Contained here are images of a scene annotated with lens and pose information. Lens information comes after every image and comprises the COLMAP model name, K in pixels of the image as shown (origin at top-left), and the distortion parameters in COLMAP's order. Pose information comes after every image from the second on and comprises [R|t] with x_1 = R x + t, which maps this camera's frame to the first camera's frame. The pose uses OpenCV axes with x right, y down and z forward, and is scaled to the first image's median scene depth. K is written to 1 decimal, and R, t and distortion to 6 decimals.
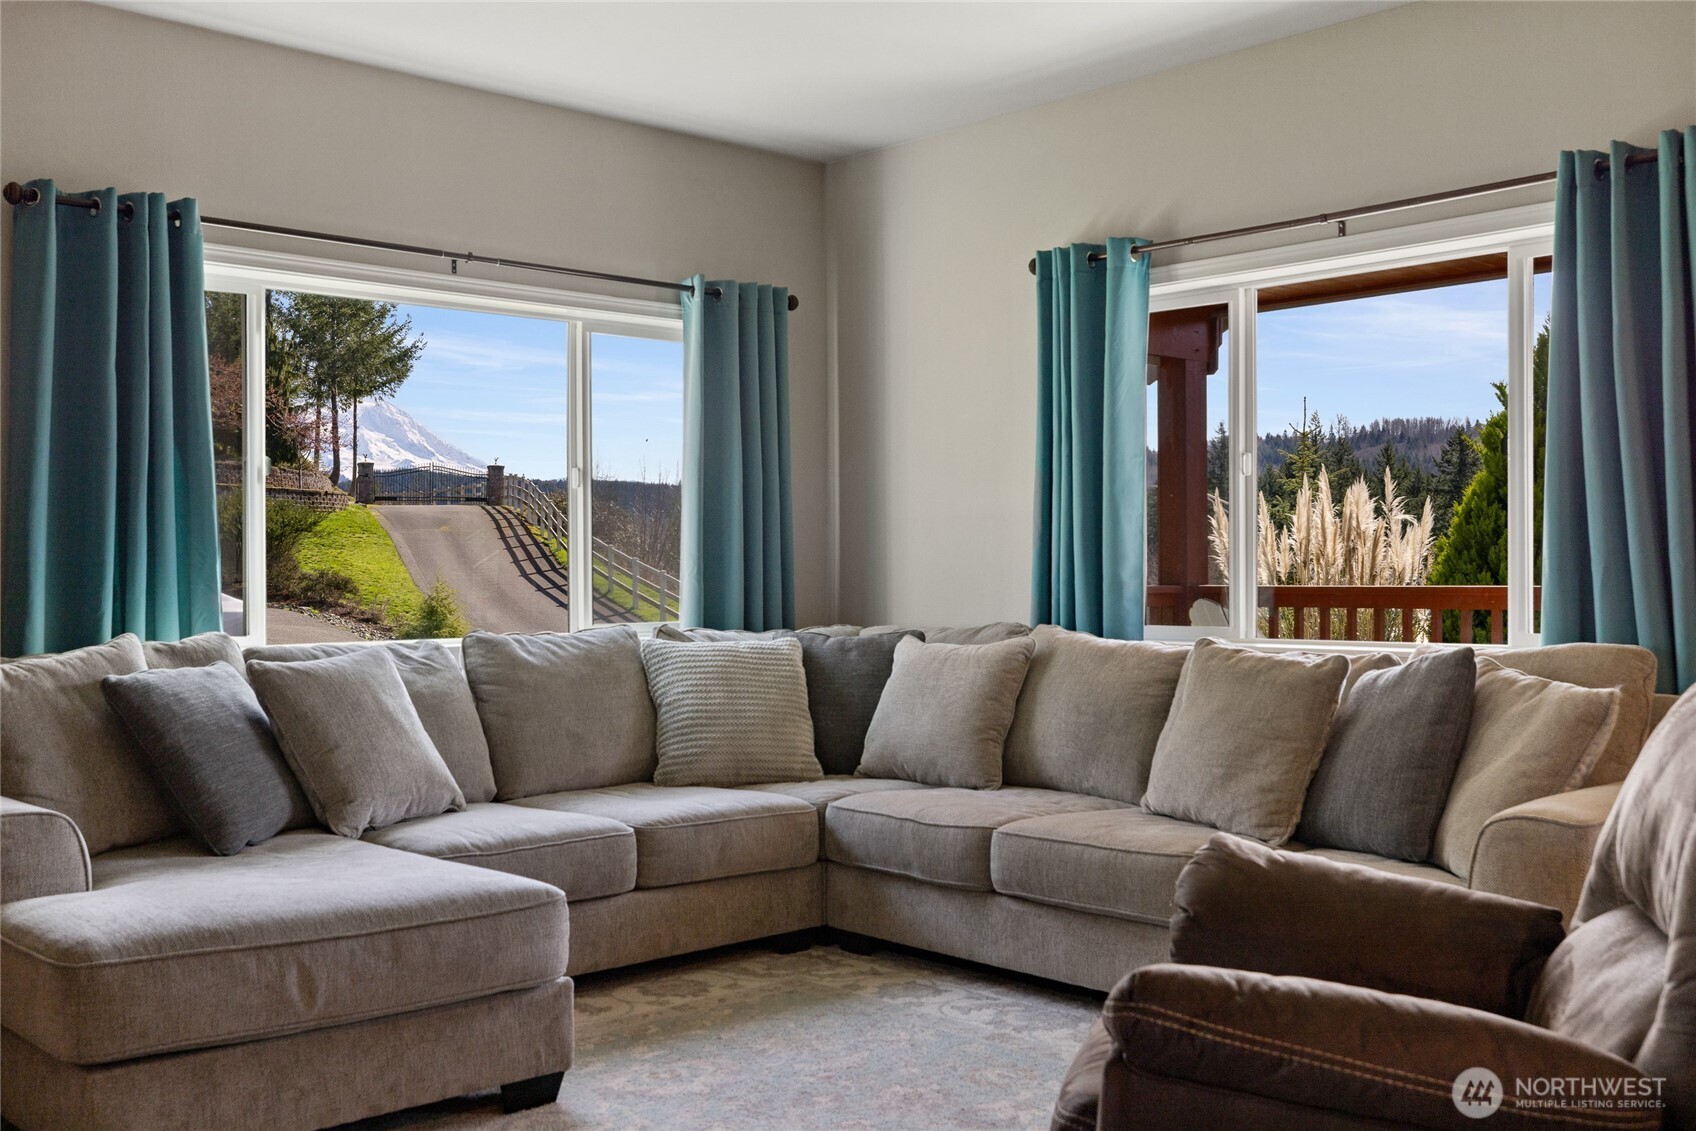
lens RADIAL K [[1655.2, 0, 844.5], [0, 1655.2, 559.5], [0, 0, 1]] dist [-0.003127, 0.000000]
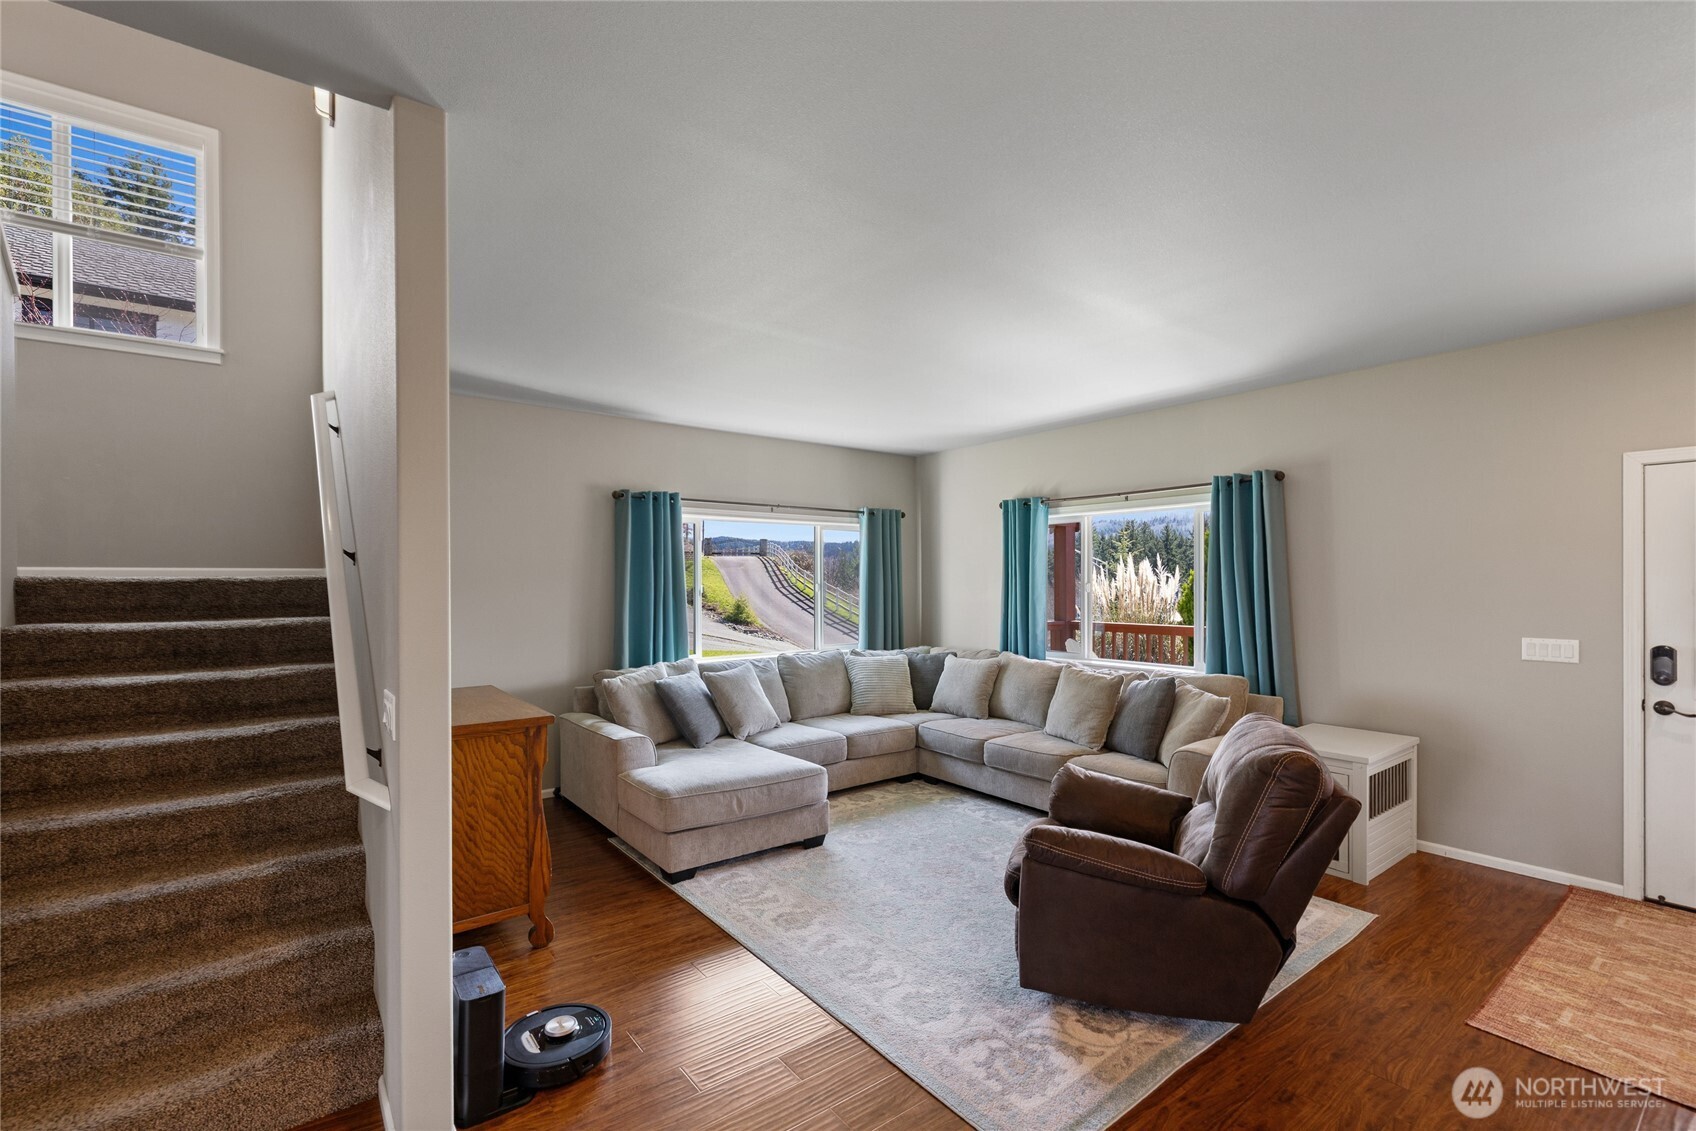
lens RADIAL K [[736.1, 0, 854.0], [0, 736.1, 580.9], [0, 0, 1]] dist [-0.001034, 0.000842]
pose [[0.996496, 0.002507, -0.083603, -0.016950], [-0.002170, 0.999989, 0.004123, -0.085349], [0.083613, -0.003927, 0.996491, -0.153276]]
